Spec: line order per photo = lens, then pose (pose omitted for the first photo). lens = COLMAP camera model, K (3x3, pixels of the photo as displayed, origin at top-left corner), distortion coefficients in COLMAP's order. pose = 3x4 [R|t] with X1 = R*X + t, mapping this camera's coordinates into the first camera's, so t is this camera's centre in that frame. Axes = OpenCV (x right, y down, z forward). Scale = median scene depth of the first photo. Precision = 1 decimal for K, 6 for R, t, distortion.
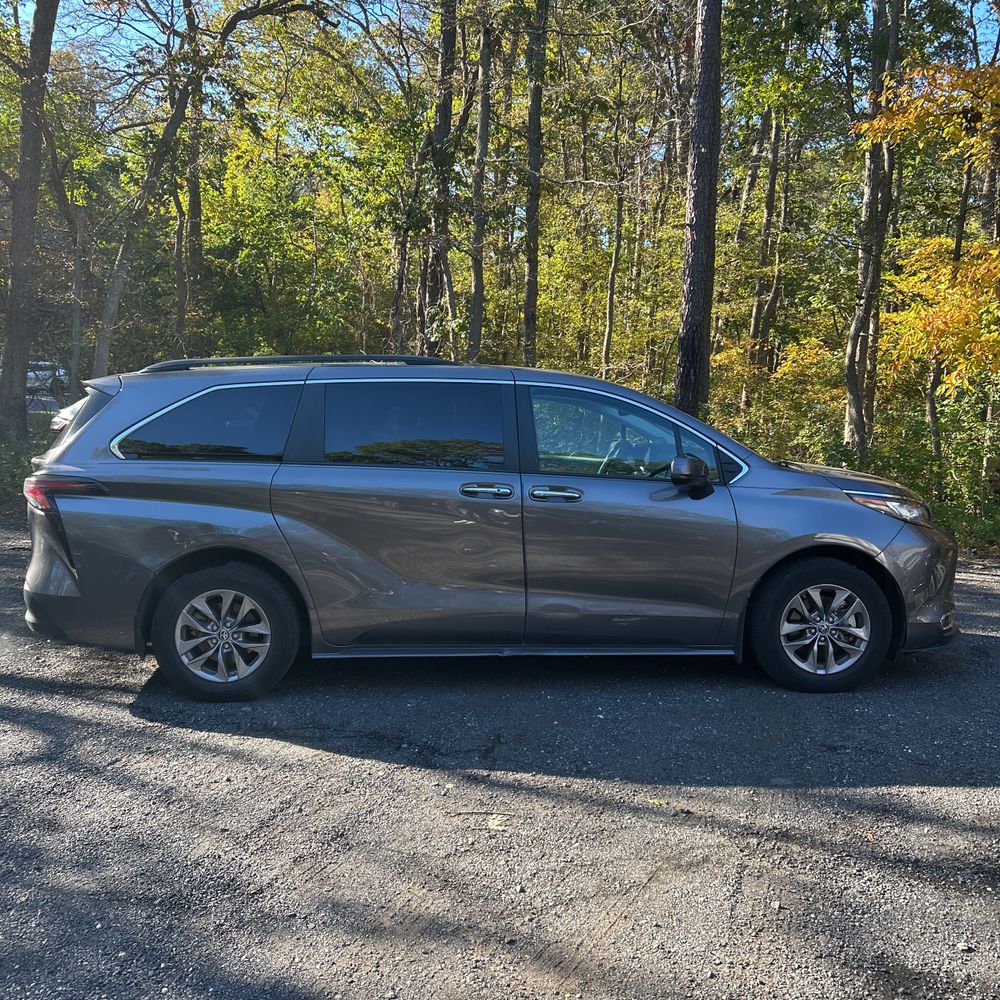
lens RADIAL K [[995.5, 0, 500.0], [0, 995.5, 500.0], [0, 0, 1]] dist [0.047893, -0.059995]
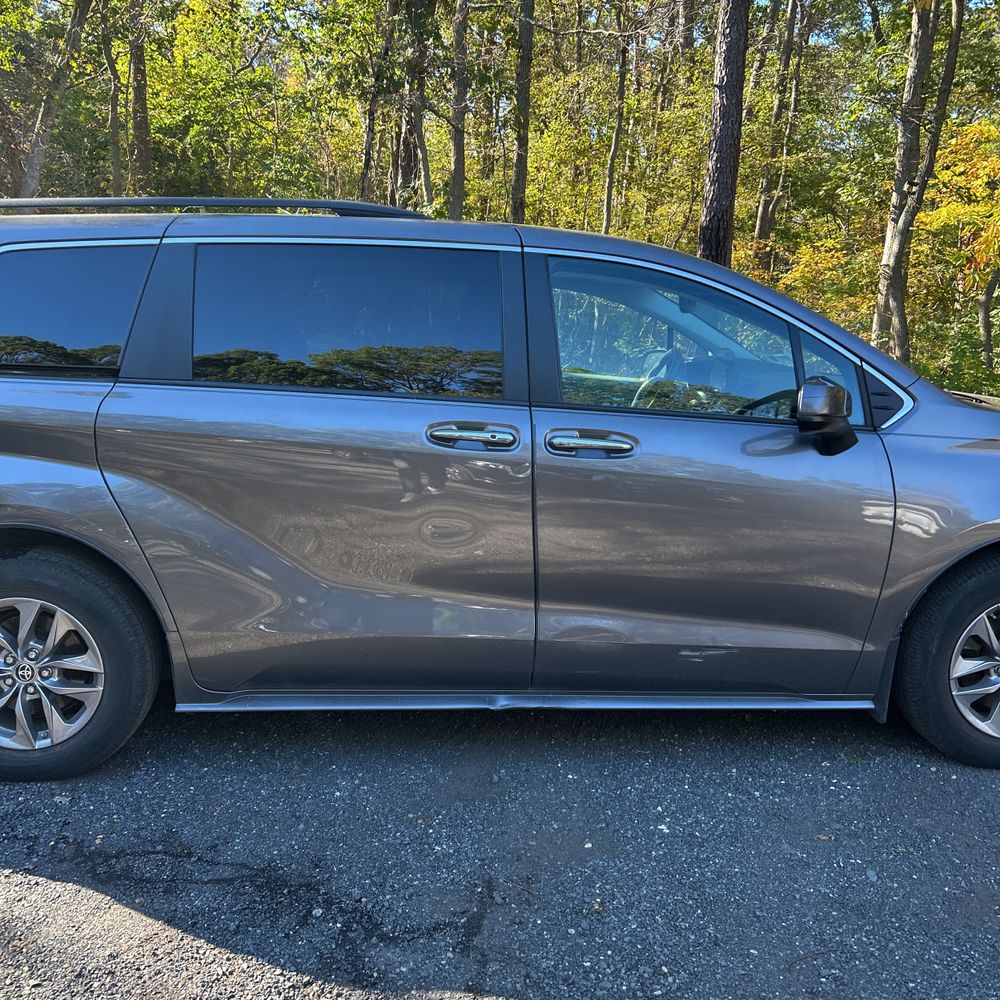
lens RADIAL K [[995.5, 0, 500.0], [0, 995.5, 500.0], [0, 0, 1]] dist [0.047893, -0.059995]
pose [[0.999620, 0.013664, 0.023958, -0.008092], [-0.015778, 0.995778, 0.090429, -0.018498], [-0.022621, -0.090772, 0.995615, 0.310028]]
